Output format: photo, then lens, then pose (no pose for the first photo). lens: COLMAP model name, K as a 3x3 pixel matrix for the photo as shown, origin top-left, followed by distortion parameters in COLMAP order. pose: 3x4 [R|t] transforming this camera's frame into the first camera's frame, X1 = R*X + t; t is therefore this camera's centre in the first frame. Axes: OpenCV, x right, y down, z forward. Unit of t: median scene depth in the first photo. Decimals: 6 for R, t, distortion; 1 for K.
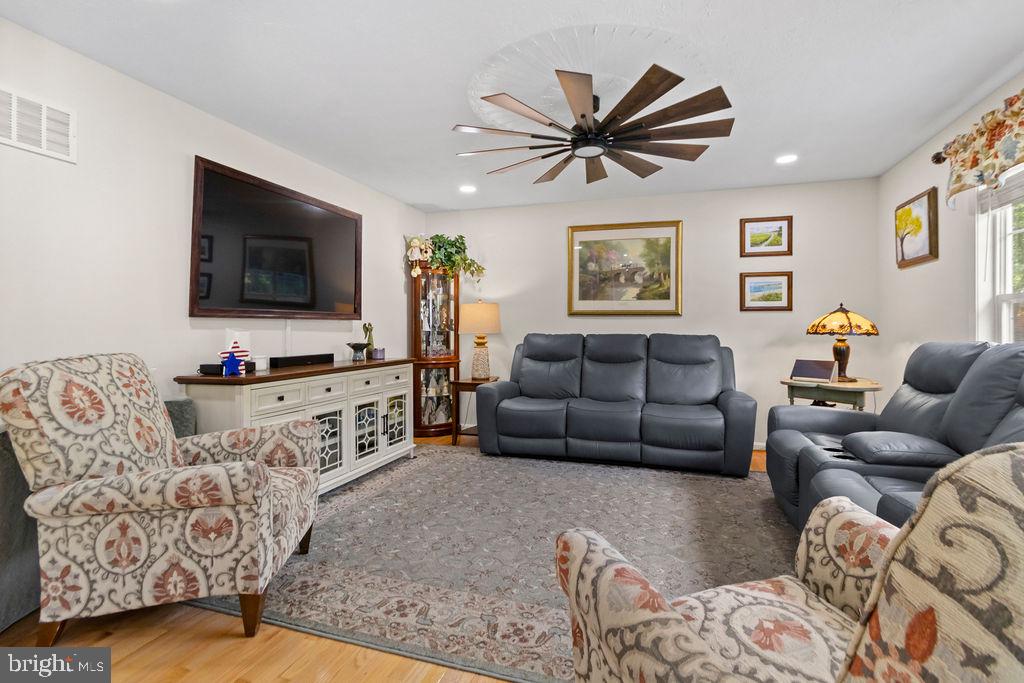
lens RADIAL K [[482.4, 0, 533.3], [0, 482.4, 326.7], [0, 0, 1]] dist [0.006136, 0.001157]
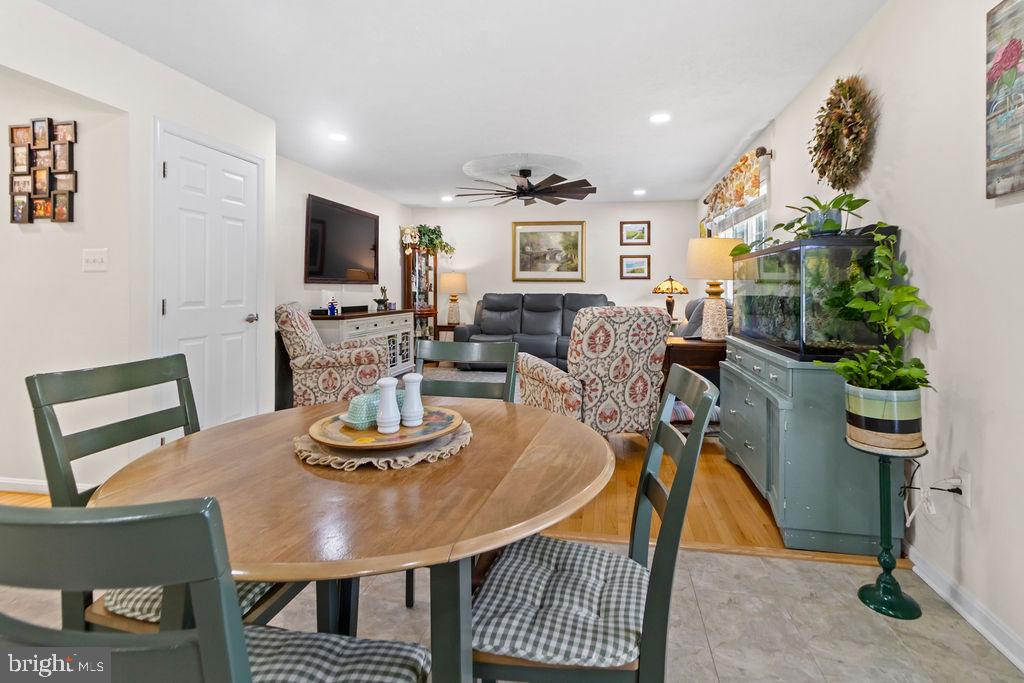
lens RADIAL K [[482.4, 0, 539.0], [0, 482.4, 290.6], [0, 0, 1]] dist [0.006136, 0.001157]
pose [[0.990328, 0.000339, 0.138742, -0.069229], [-0.000921, 0.999991, 0.004132, -0.000921], [-0.138740, -0.004220, 0.990320, -0.636534]]
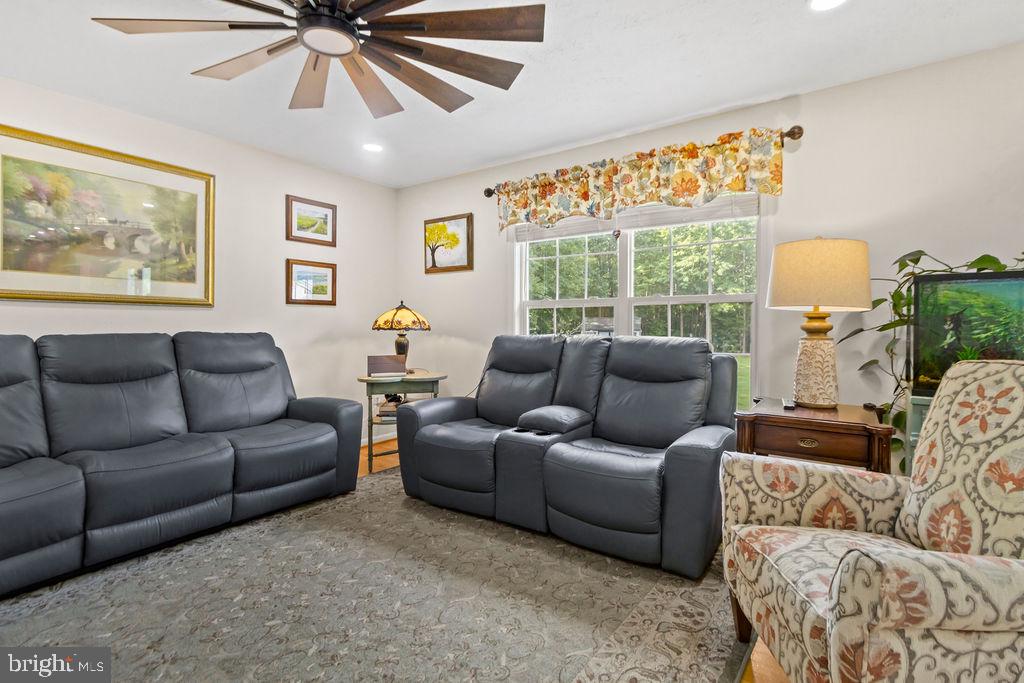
lens RADIAL K [[482.4, 0, 524.3], [0, 482.4, 329.8], [0, 0, 1]] dist [0.006136, 0.001157]
pose [[0.321779, -0.011945, 0.946740, -0.280751], [-0.004174, 0.999893, 0.014034, -0.000039], [-0.946806, -0.008468, 0.321695, 0.387544]]
